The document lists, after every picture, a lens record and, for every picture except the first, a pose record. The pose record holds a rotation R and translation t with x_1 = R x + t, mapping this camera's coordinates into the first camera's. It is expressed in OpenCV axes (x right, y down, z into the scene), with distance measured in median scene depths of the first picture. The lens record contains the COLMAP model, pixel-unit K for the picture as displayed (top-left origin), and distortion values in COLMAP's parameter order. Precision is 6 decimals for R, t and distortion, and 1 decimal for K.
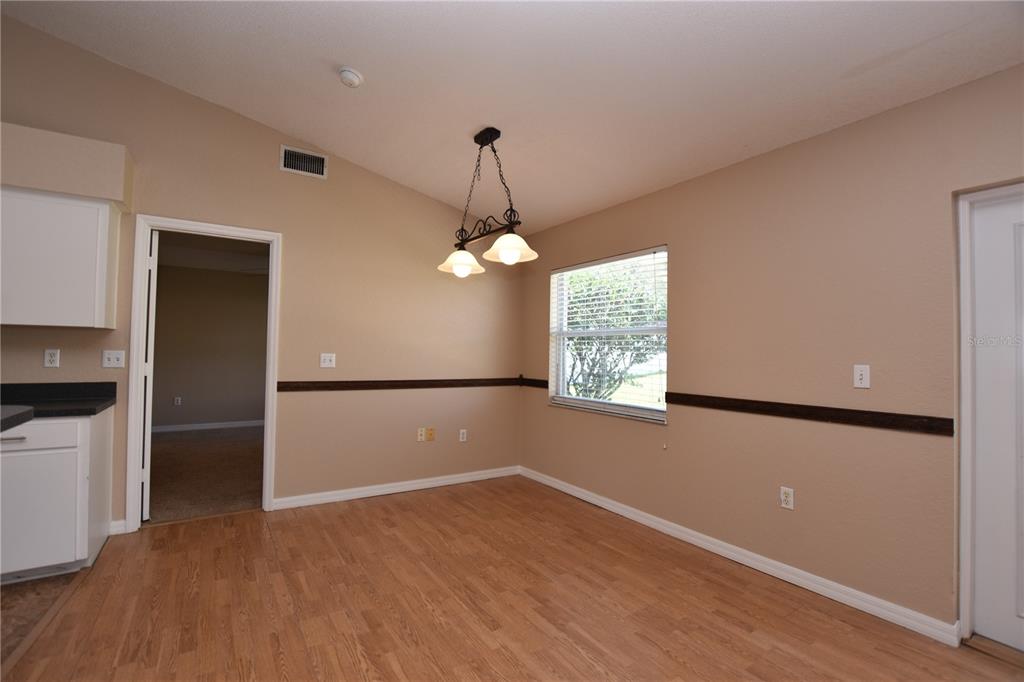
lens RADIAL K [[457.4, 0, 512.0], [0, 457.4, 341.0], [0, 0, 1]] dist [-0.023799, 0.000096]
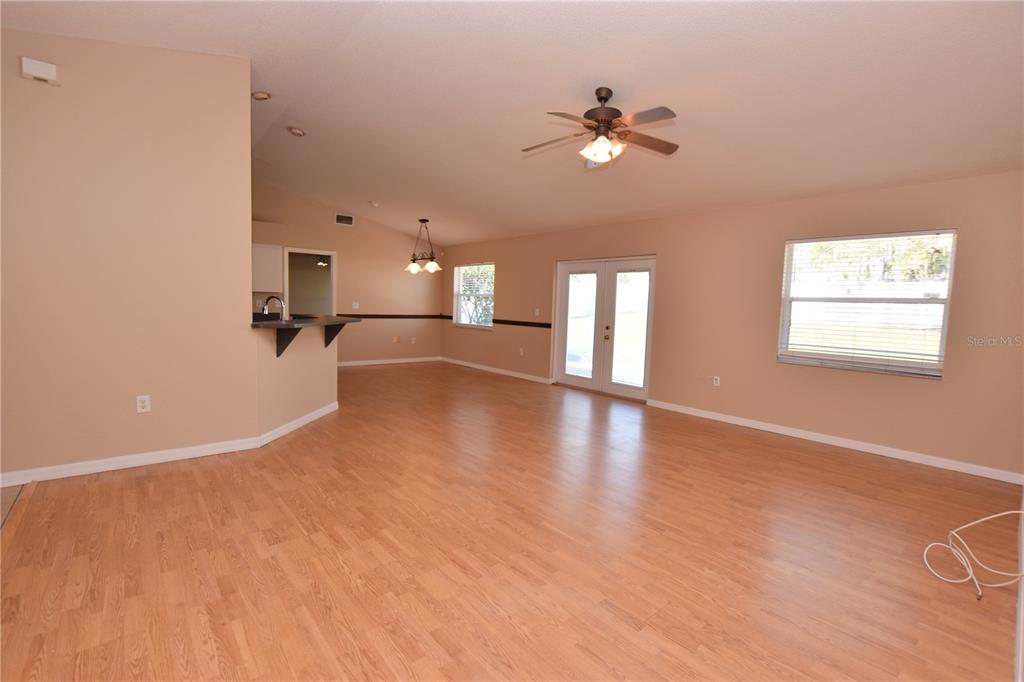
lens RADIAL K [[417.7, 0, 512.0], [0, 417.7, 341.0], [0, 0, 1]] dist [-0.044339, 0.000023]
pose [[0.989991, 0.004698, 0.141053, 0.098578], [-0.021067, 0.993167, 0.114785, -0.039994], [-0.139550, -0.116608, 0.983325, -1.310514]]
